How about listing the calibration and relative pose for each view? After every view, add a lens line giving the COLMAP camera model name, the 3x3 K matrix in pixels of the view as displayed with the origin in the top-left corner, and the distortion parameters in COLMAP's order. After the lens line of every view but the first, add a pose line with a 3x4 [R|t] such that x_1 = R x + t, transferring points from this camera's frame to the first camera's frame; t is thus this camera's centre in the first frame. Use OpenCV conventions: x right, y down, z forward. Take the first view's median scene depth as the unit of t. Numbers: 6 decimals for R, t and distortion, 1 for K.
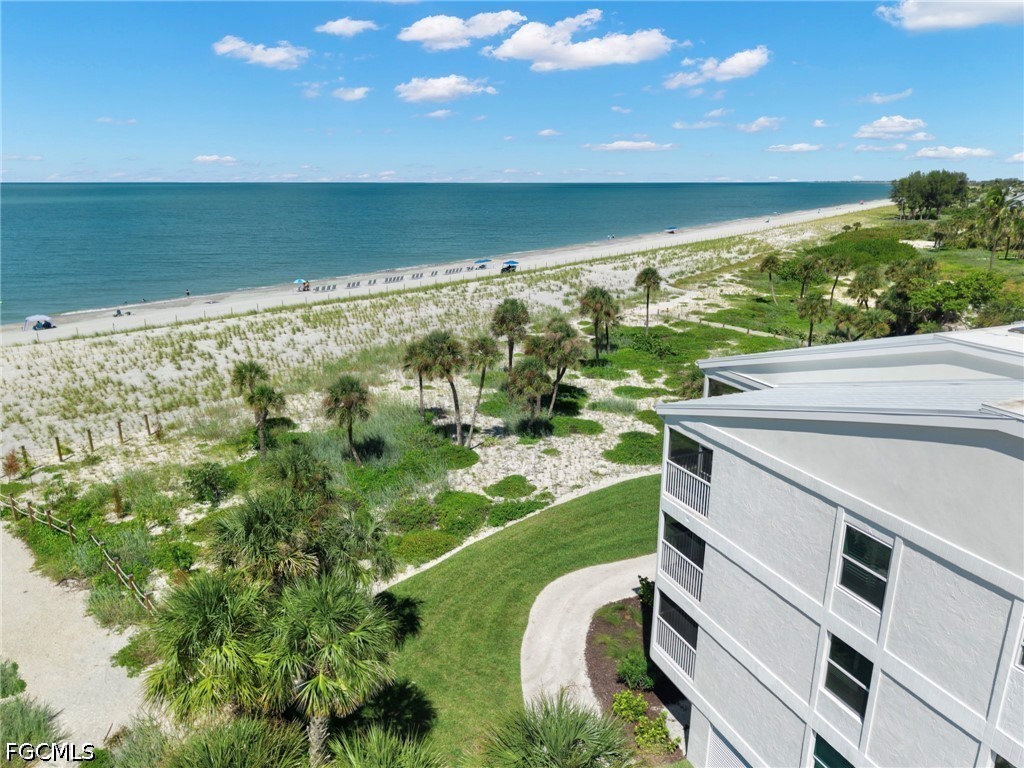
lens RADIAL K [[690.3, 0, 513.5], [0, 690.3, 386.4], [0, 0, 1]] dist [0.030999, -0.035011]
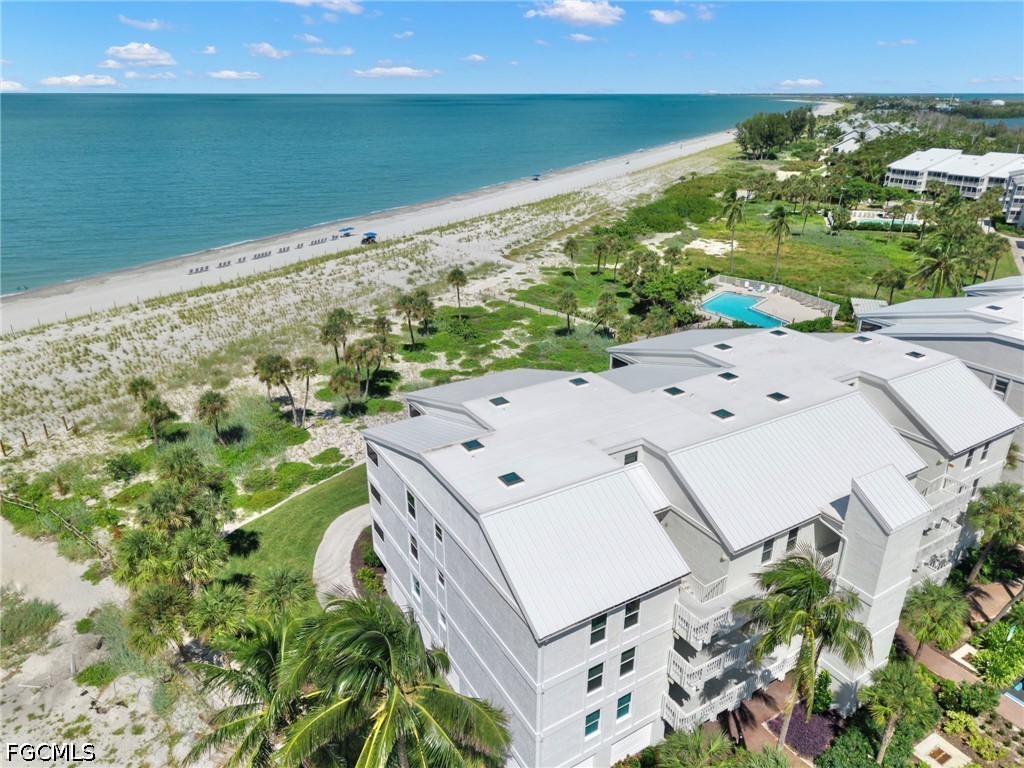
lens RADIAL K [[690.3, 0, 512.4], [0, 690.3, 395.2], [0, 0, 1]] dist [0.030999, -0.035011]
pose [[0.989985, -0.055861, 0.129651, 0.167796], [0.039380, 0.991201, 0.126375, -0.134894], [-0.135570, -0.120004, 0.983473, -0.450714]]
